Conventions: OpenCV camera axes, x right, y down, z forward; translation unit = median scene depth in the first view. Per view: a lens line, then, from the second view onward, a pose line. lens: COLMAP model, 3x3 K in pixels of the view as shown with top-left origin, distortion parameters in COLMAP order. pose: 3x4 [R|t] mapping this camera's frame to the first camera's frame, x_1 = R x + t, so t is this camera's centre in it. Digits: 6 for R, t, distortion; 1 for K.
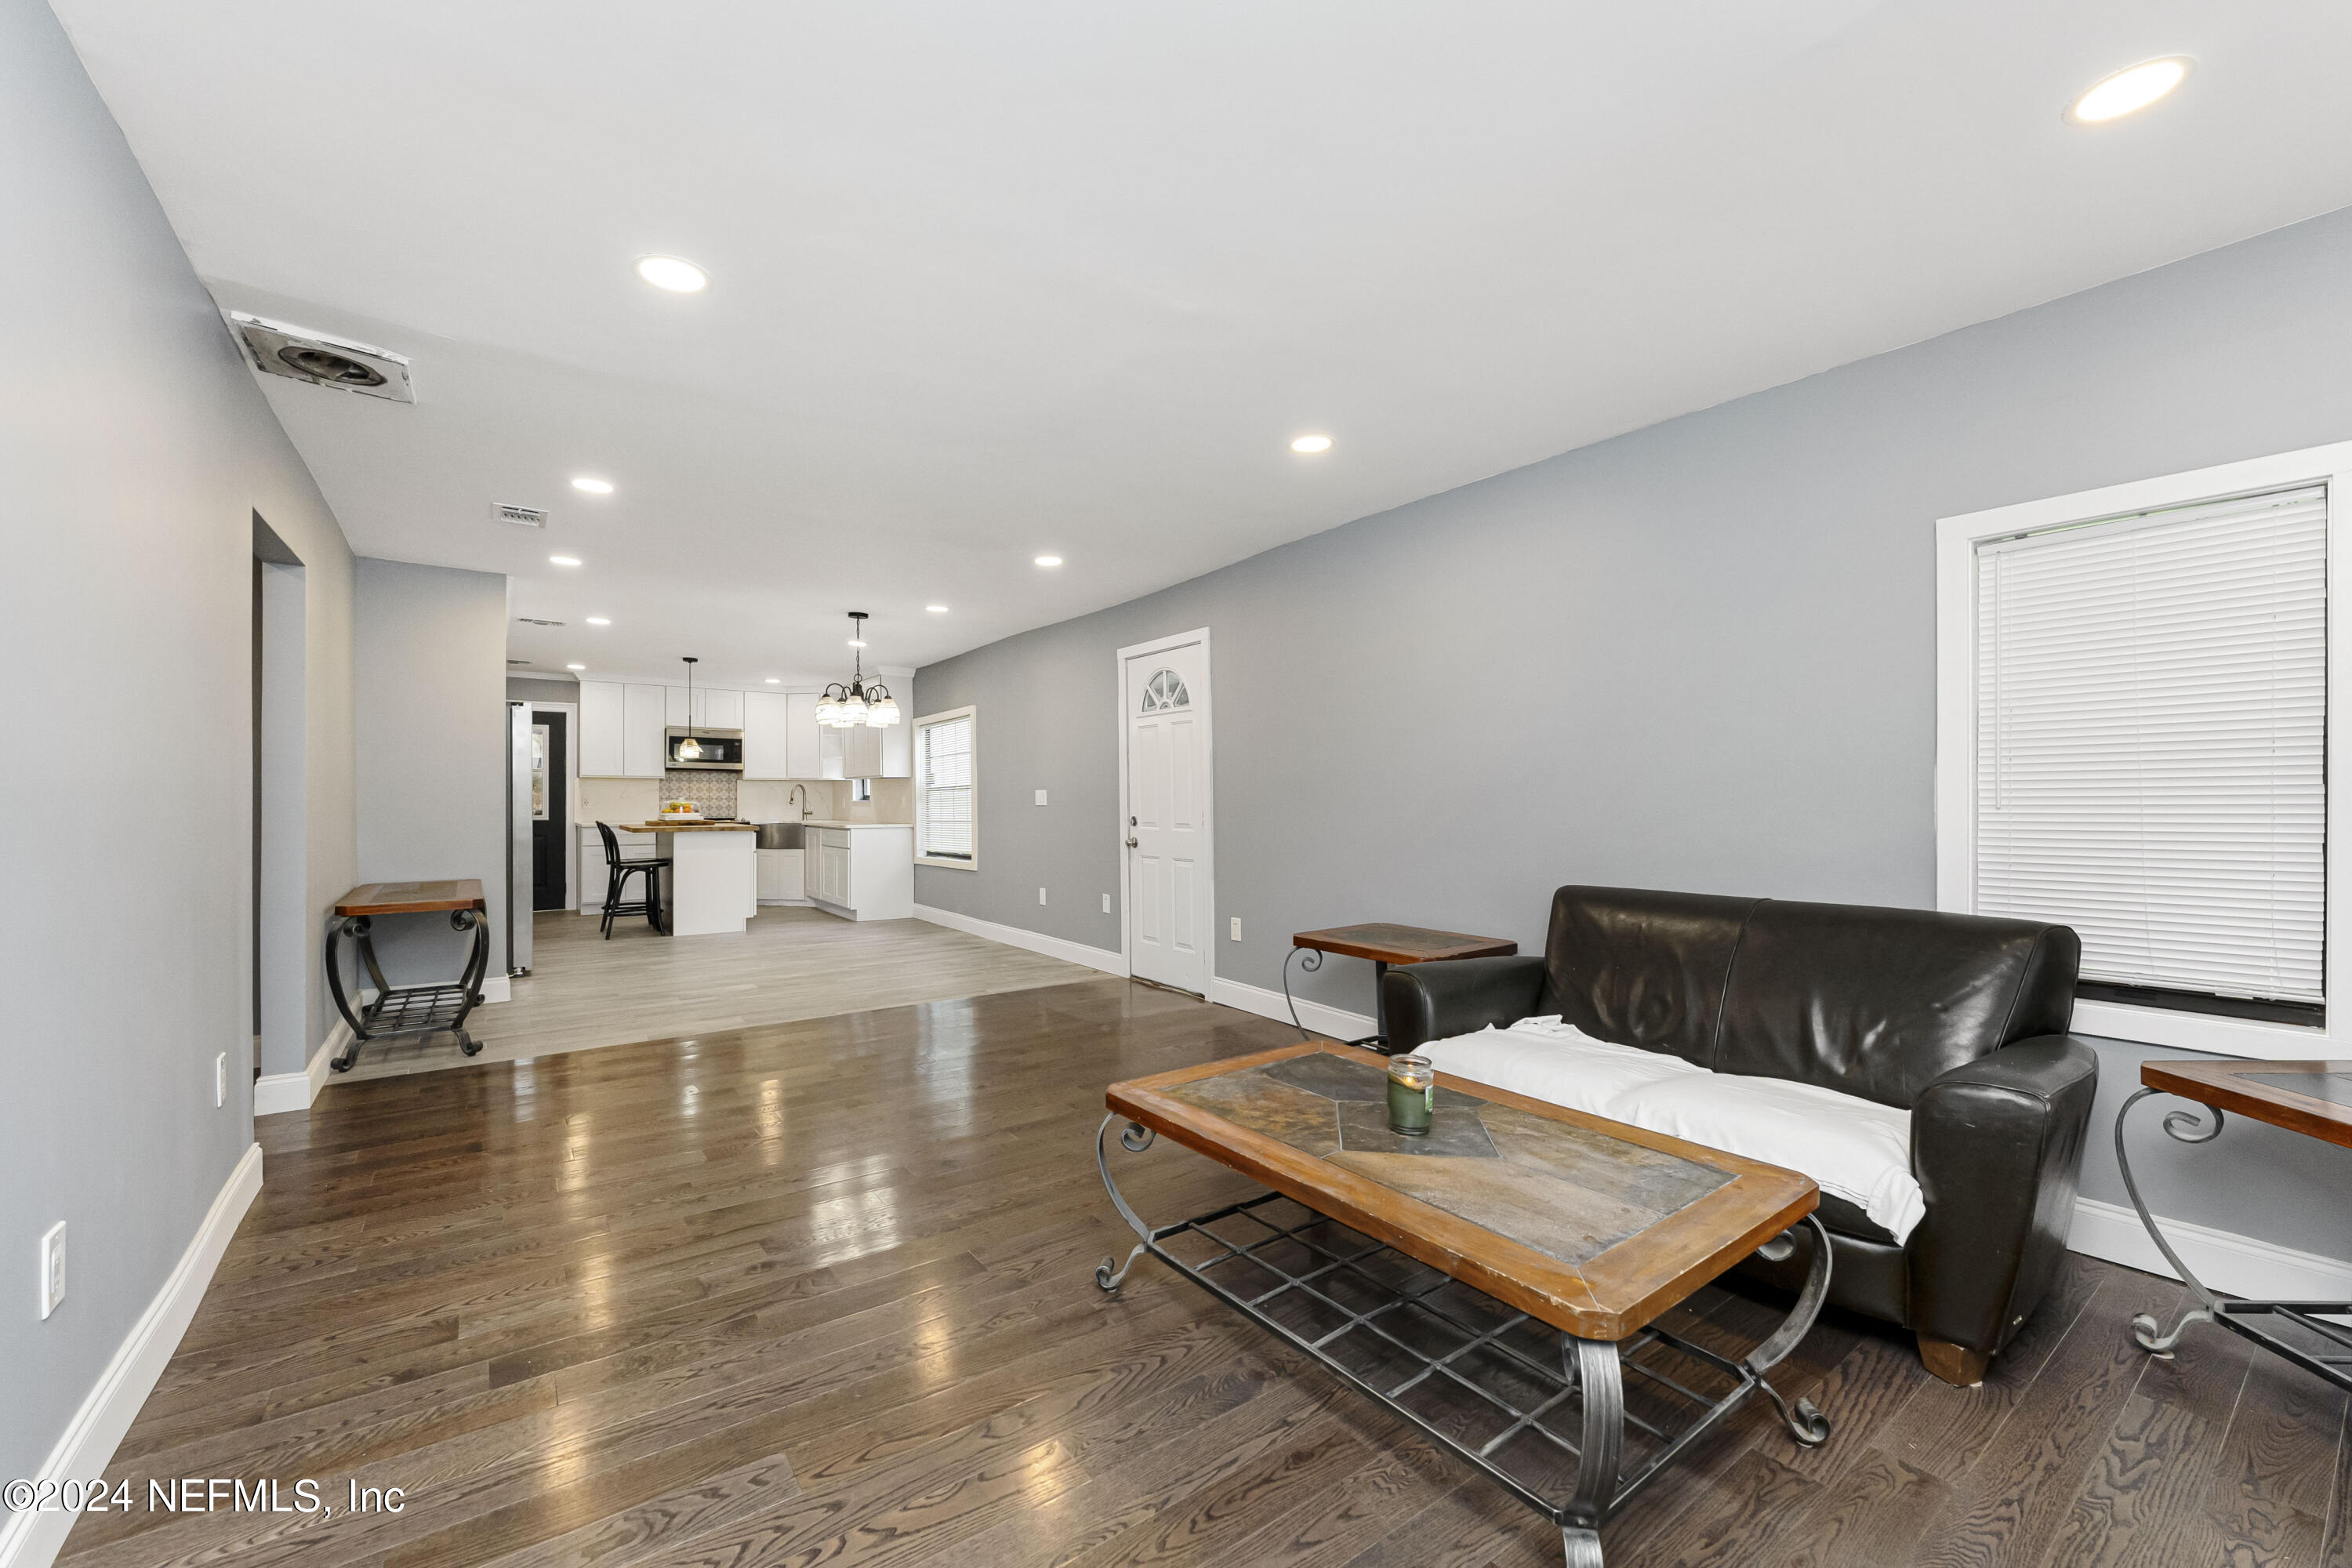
lens RADIAL K [[946.1, 0, 1169.4], [0, 946.1, 805.1], [0, 0, 1]] dist [-0.001309, 0.000020]
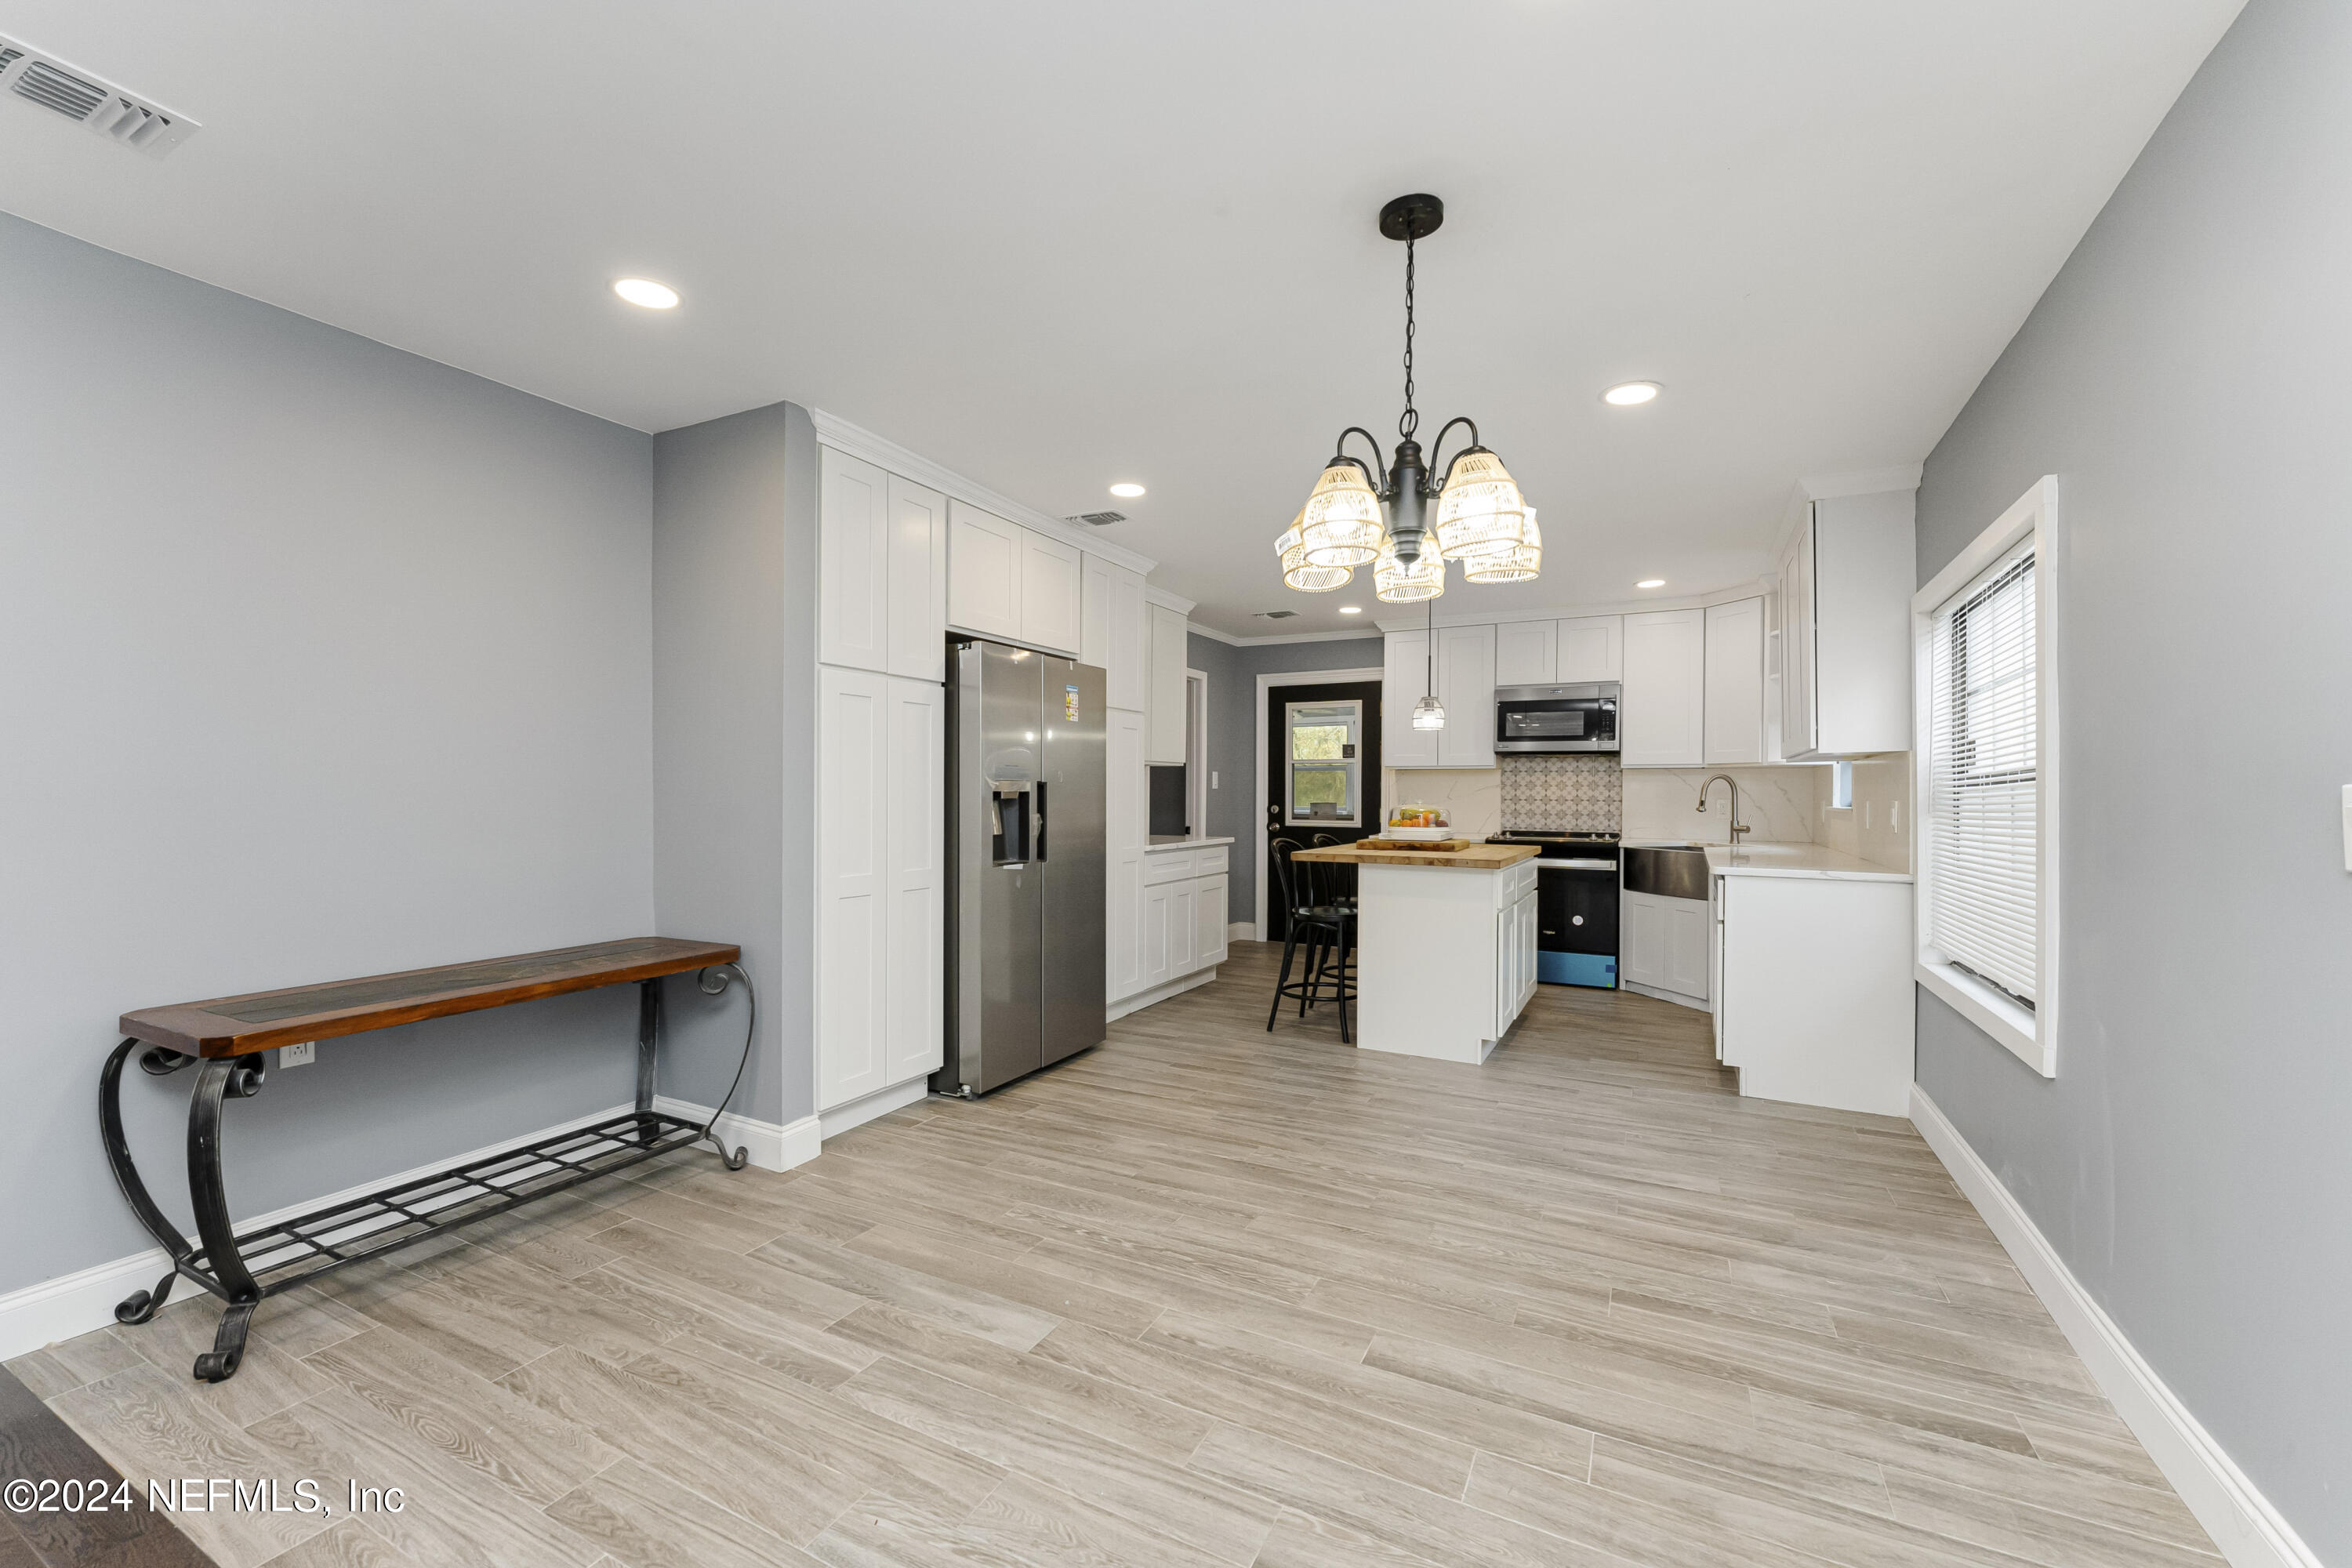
lens RADIAL K [[946.1, 0, 1186.3], [0, 946.1, 783.9], [0, 0, 1]] dist [-0.001309, 0.000020]
pose [[0.451429, -0.006157, -0.892286, -0.063534], [-0.006976, 0.999921, -0.010429, -0.010668], [0.892280, 0.010932, 0.451350, 0.584945]]
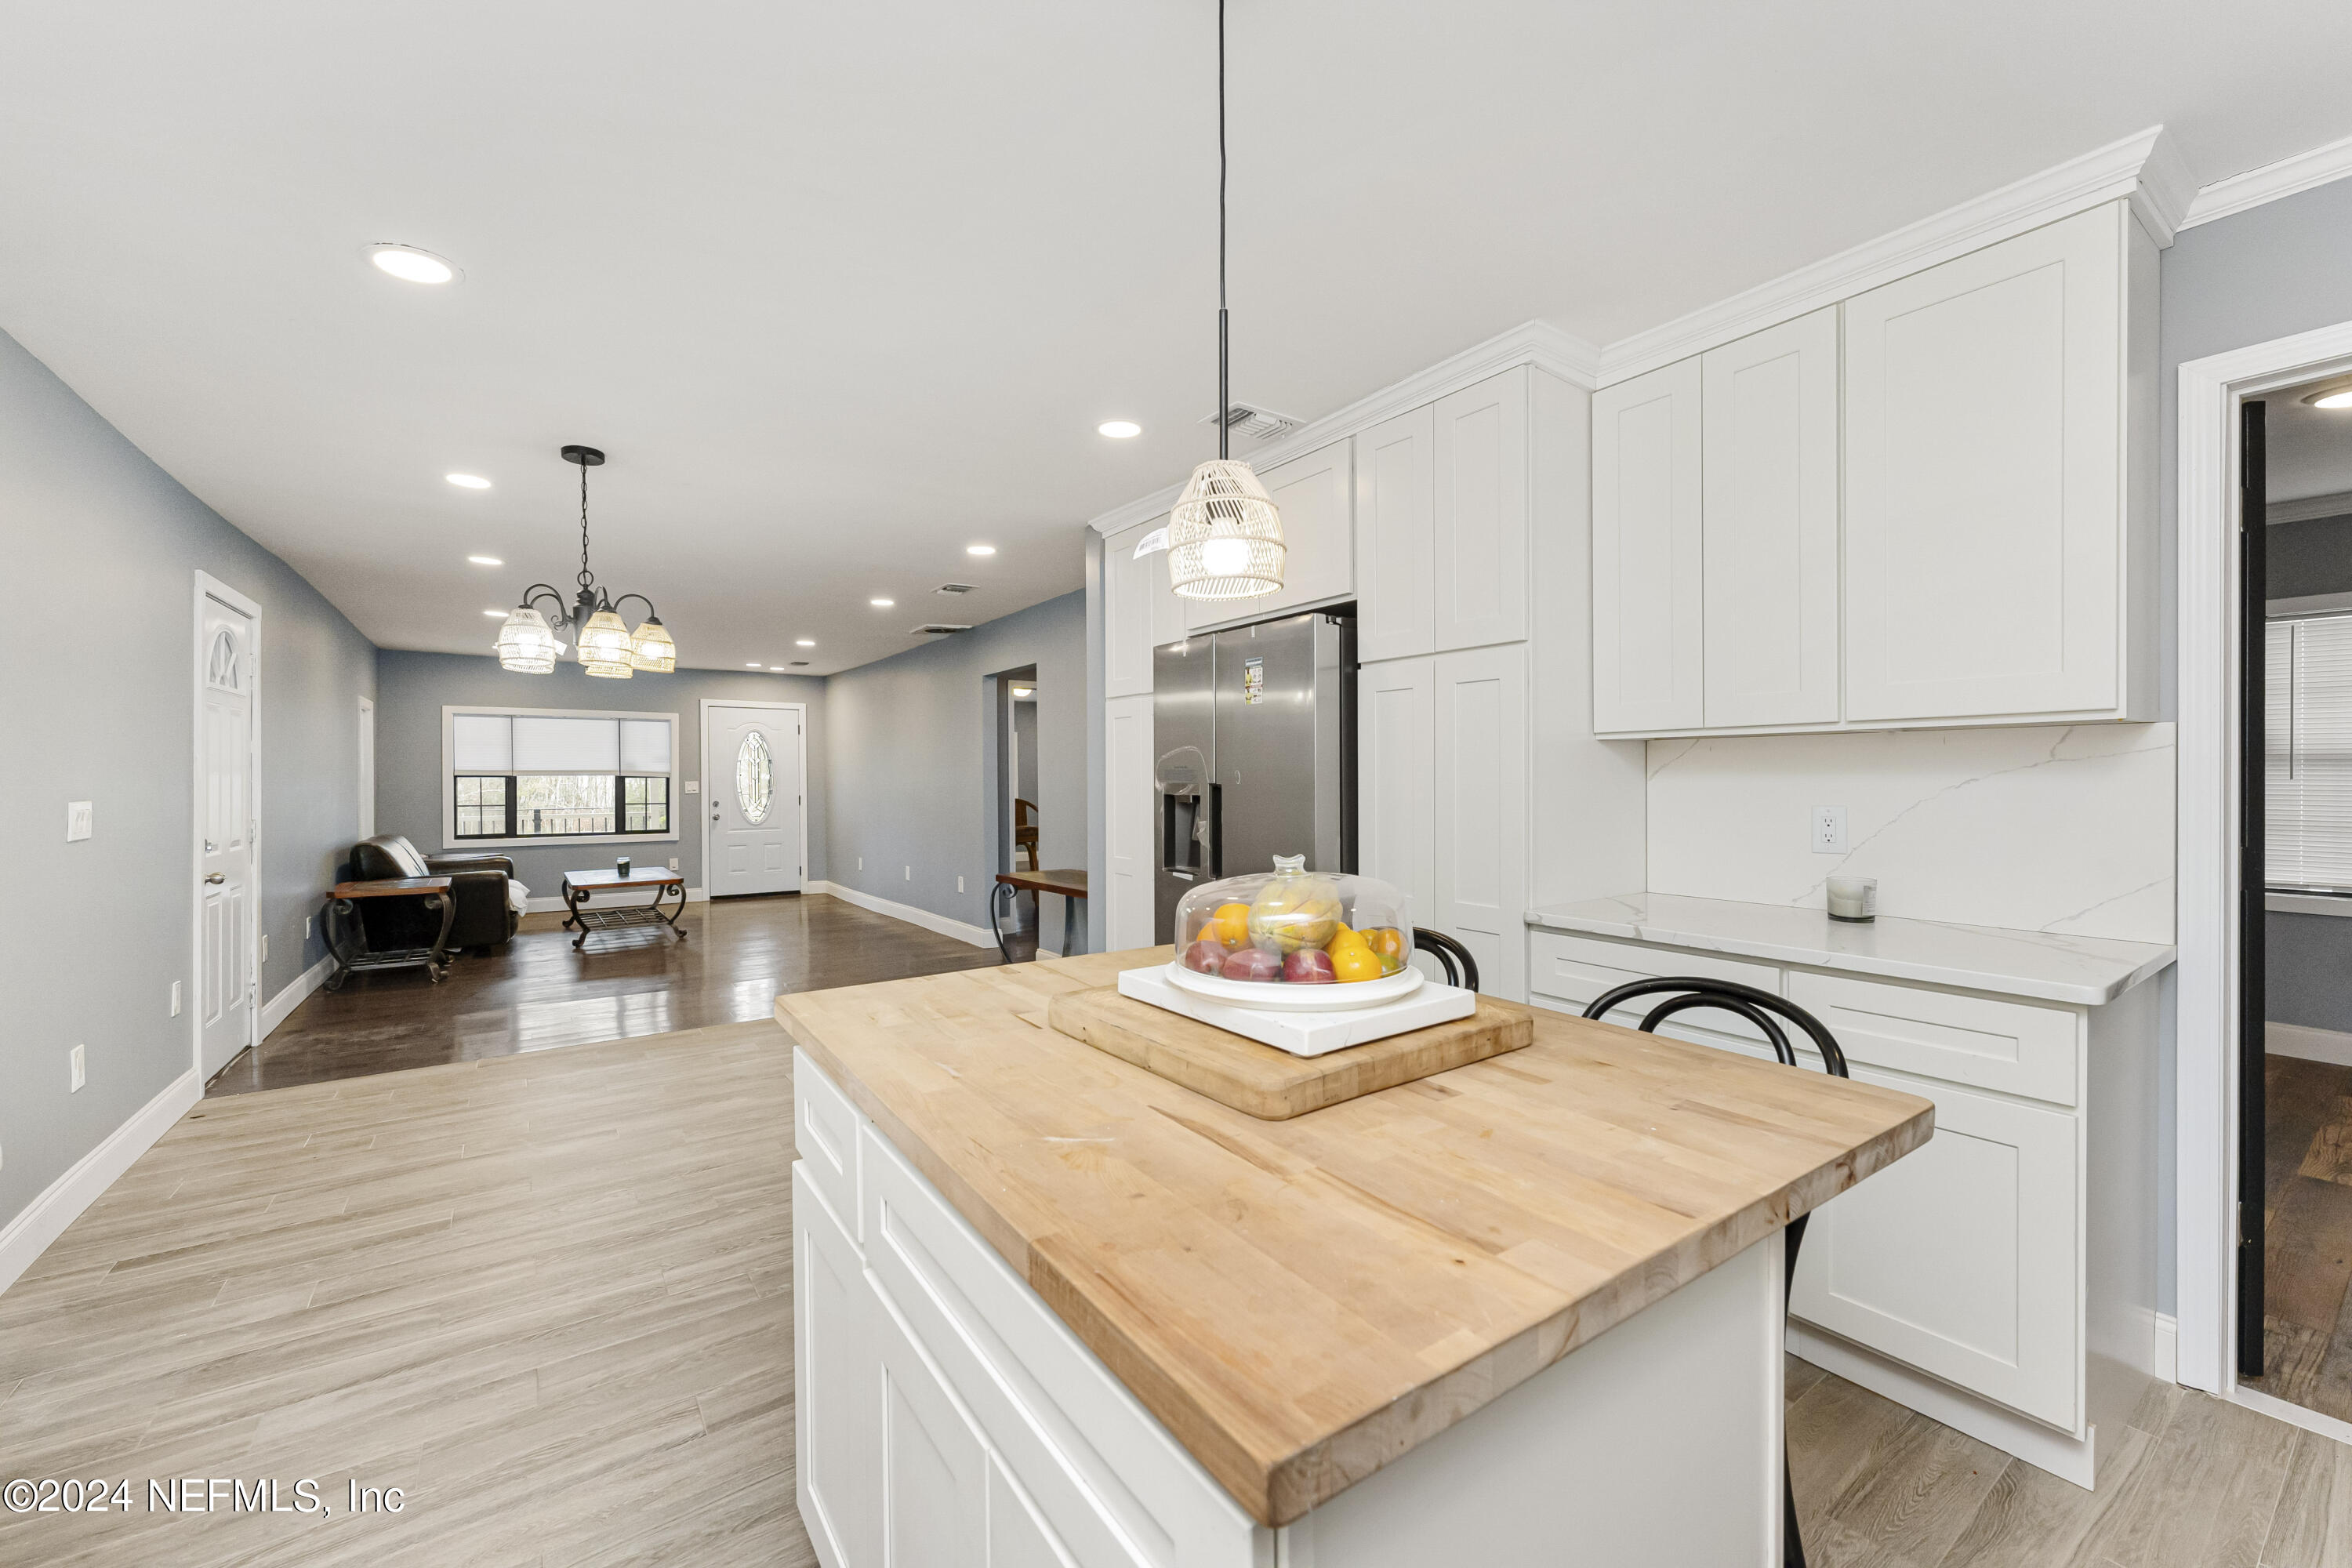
lens RADIAL K [[946.1, 0, 1170.1], [0, 946.1, 778.5], [0, 0, 1]] dist [-0.001309, 0.000020]
pose [[-0.999503, 0.005853, 0.030972, -0.482993], [0.006154, 0.999934, 0.009655, -0.021755], [-0.030913, 0.009841, -0.999474, 1.100701]]
